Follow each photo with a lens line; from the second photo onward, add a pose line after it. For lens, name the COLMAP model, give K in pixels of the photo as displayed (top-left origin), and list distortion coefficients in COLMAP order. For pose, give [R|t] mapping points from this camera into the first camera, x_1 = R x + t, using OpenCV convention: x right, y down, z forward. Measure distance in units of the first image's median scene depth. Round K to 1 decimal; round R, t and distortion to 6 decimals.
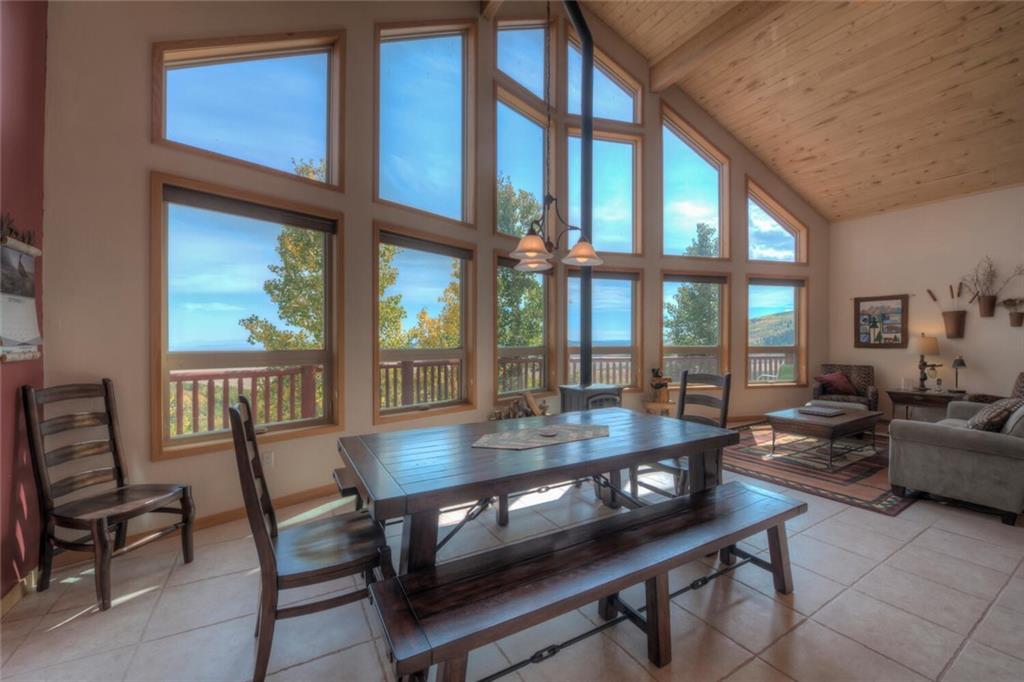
lens RADIAL K [[405.6, 0, 513.2], [0, 405.6, 340.6], [0, 0, 1]] dist [-0.016766, -0.001873]
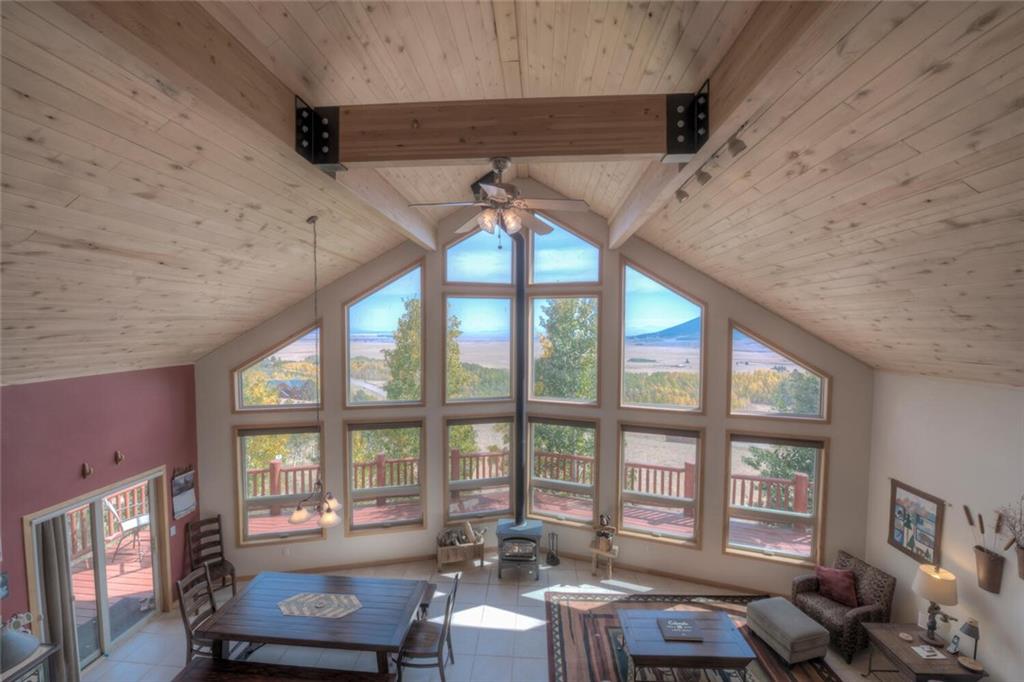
lens RADIAL K [[405.6, 0, 512.2], [0, 405.6, 349.0], [0, 0, 1]] dist [-0.016766, -0.001873]
pose [[0.830117, 0.024514, -0.557051, 0.739423], [-0.003896, 0.999264, 0.038169, -0.412805], [0.557576, -0.029514, 0.829601, -0.009227]]
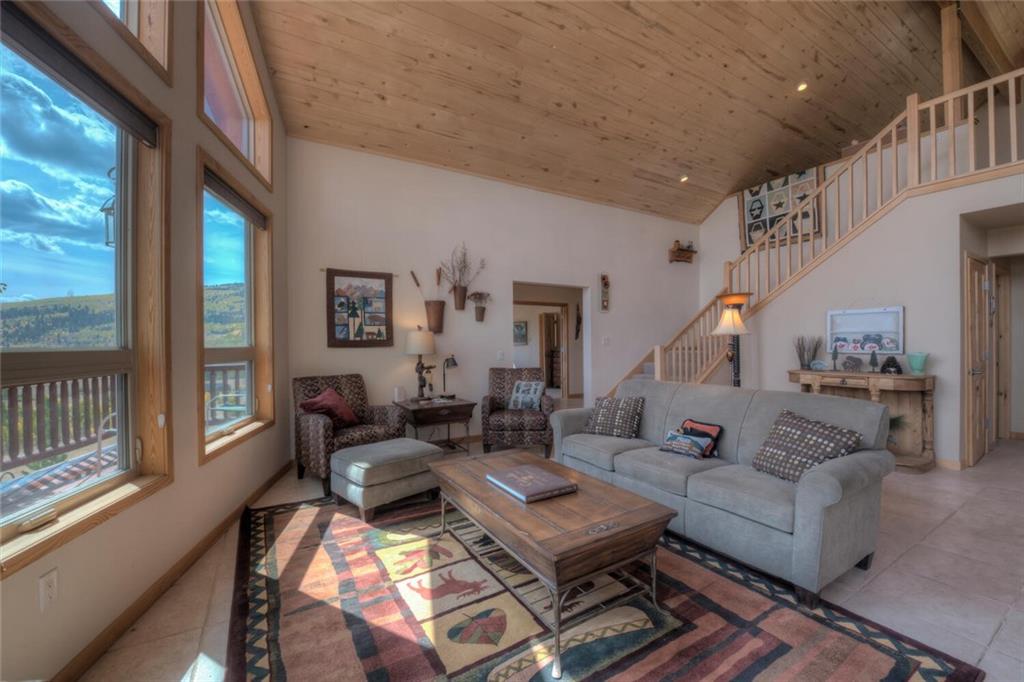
lens RADIAL K [[405.6, 0, 505.5], [0, 405.6, 342.7], [0, 0, 1]] dist [-0.016766, -0.001873]
pose [[-0.002039, -0.003218, 0.999993, 0.237251], [0.010735, 0.999937, 0.003240, 0.012273], [-0.999940, 0.010741, -0.002004, 0.793721]]
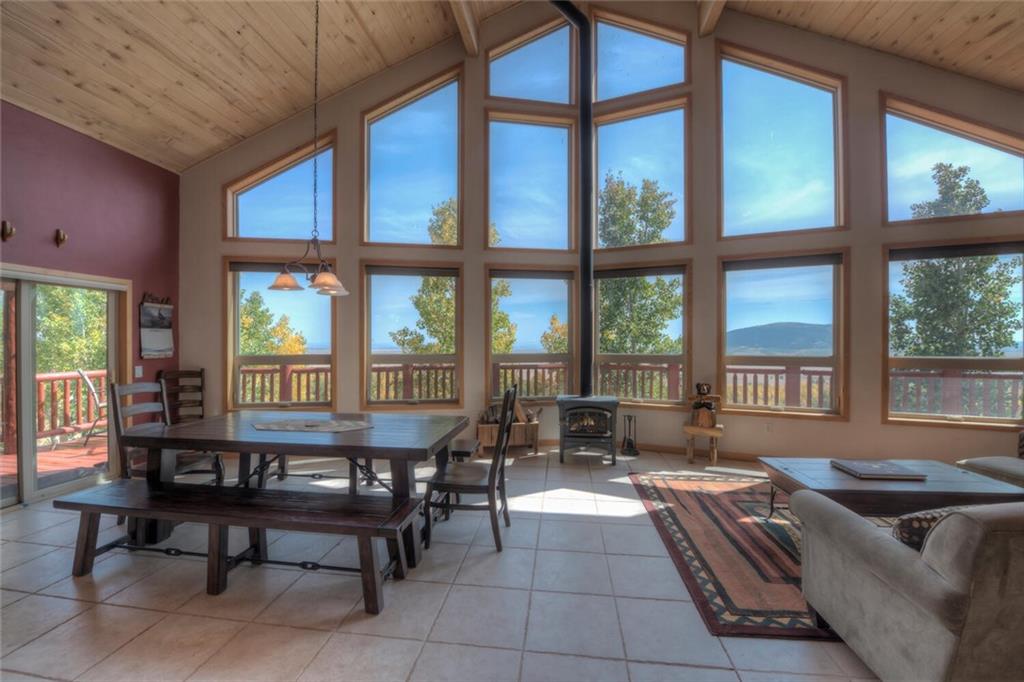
lens RADIAL K [[405.6, 0, 512.7], [0, 405.6, 342.1], [0, 0, 1]] dist [-0.016766, -0.001873]
pose [[0.789923, -0.001865, -0.613203, 0.546842], [0.000339, 0.999997, -0.002604, -0.009945], [0.613205, 0.001849, 0.789921, 0.151085]]
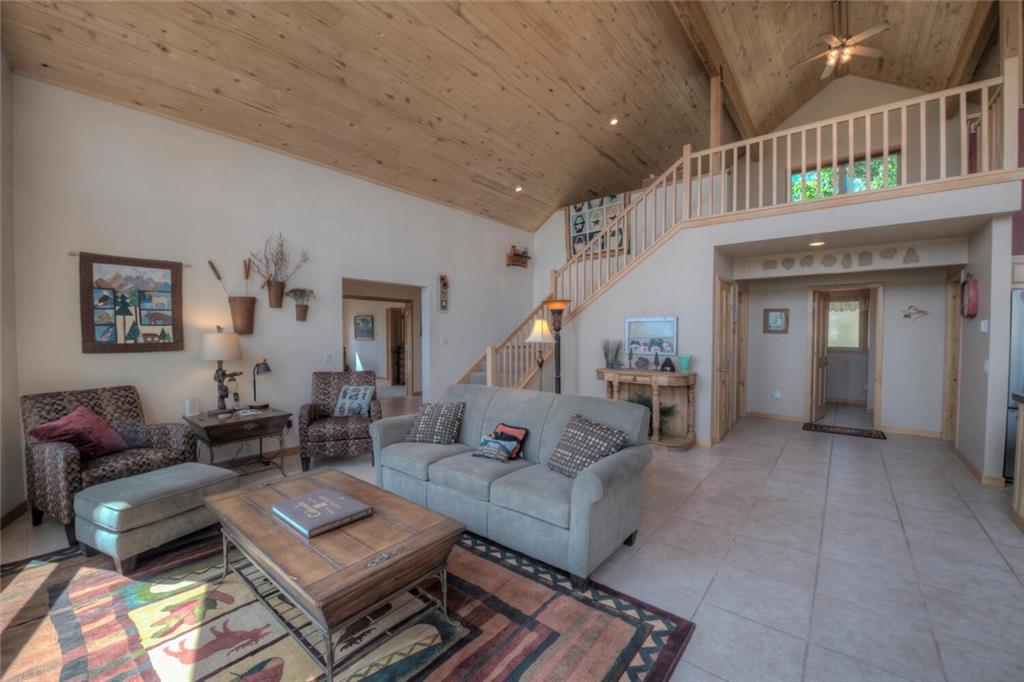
lens RADIAL K [[405.6, 0, 503.0], [0, 405.6, 342.5], [0, 0, 1]] dist [-0.016766, -0.001873]
pose [[-0.337757, -0.022926, 0.940954, 0.236947], [0.000711, 0.999697, 0.024612, -0.008077], [-0.941233, 0.008982, -0.337638, 0.744045]]
